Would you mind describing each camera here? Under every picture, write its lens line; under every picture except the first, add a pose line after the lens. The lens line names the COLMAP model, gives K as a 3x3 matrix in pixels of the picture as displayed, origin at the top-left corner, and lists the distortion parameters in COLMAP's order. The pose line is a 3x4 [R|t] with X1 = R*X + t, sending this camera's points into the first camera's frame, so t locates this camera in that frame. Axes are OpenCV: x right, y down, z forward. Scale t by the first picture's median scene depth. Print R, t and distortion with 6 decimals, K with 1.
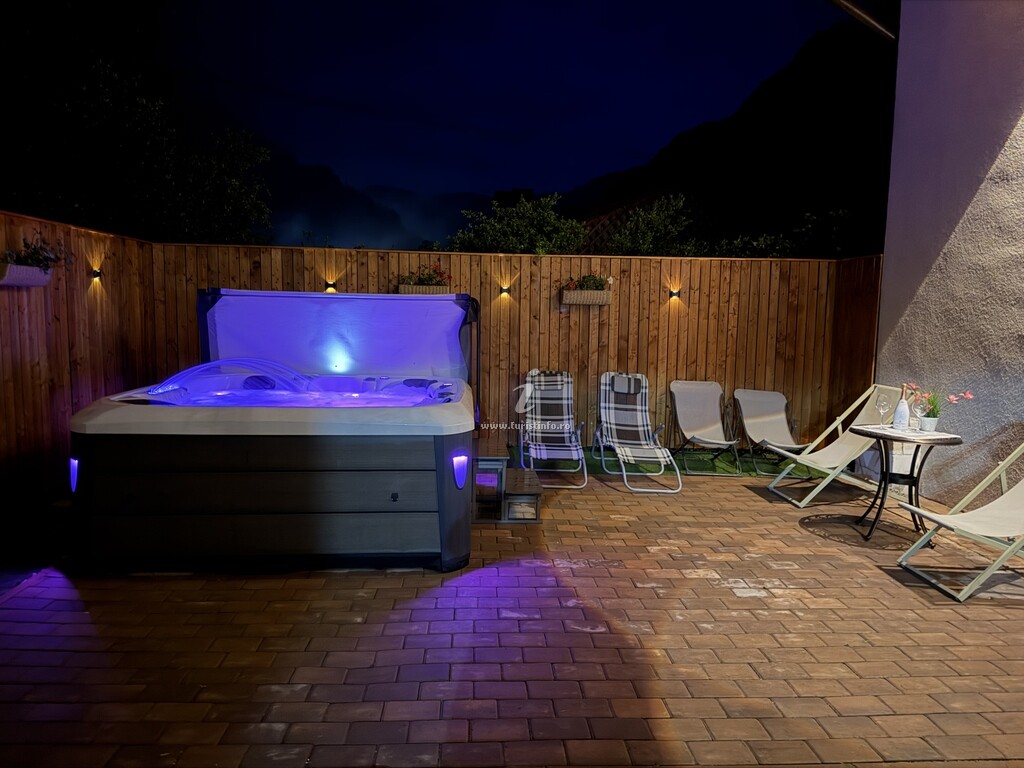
lens RADIAL K [[721.0, 0, 514.2], [0, 721.0, 383.1], [0, 0, 1]] dist [0.131869, -0.178142]
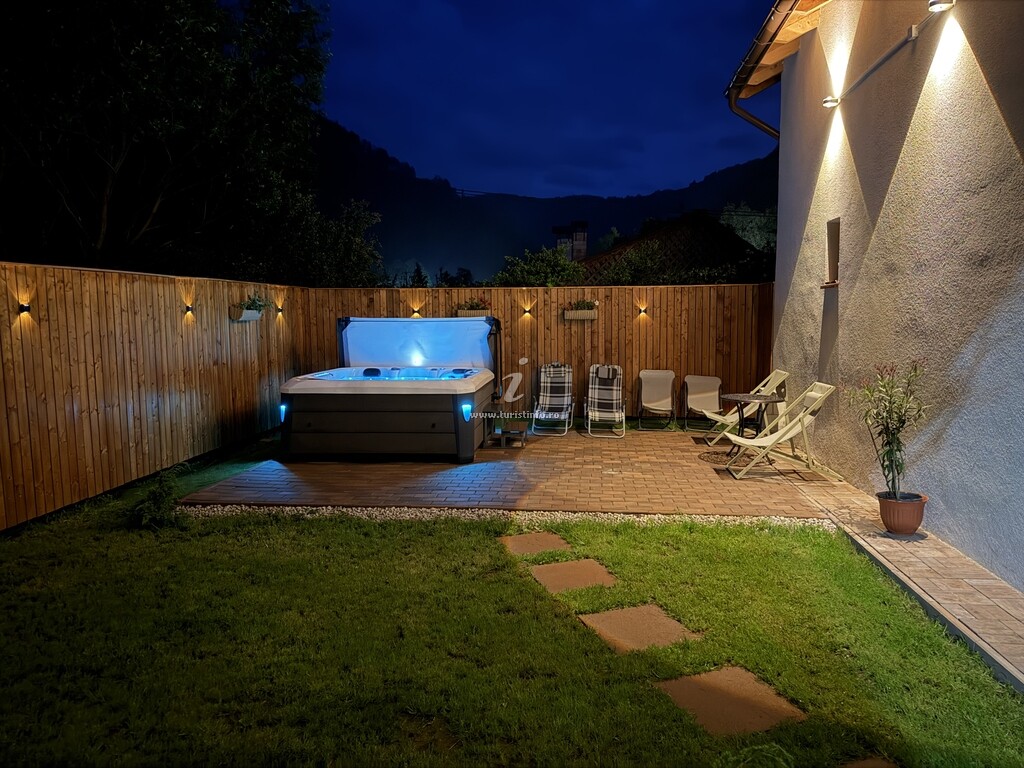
lens RADIAL K [[721.0, 0, 514.2], [0, 721.0, 383.1], [0, 0, 1]] dist [0.131869, -0.178142]
pose [[0.987266, -0.009661, -0.158782, 0.201186], [0.008722, 0.999940, -0.006615, 0.031502], [0.158836, 0.005146, 0.987292, -0.500009]]
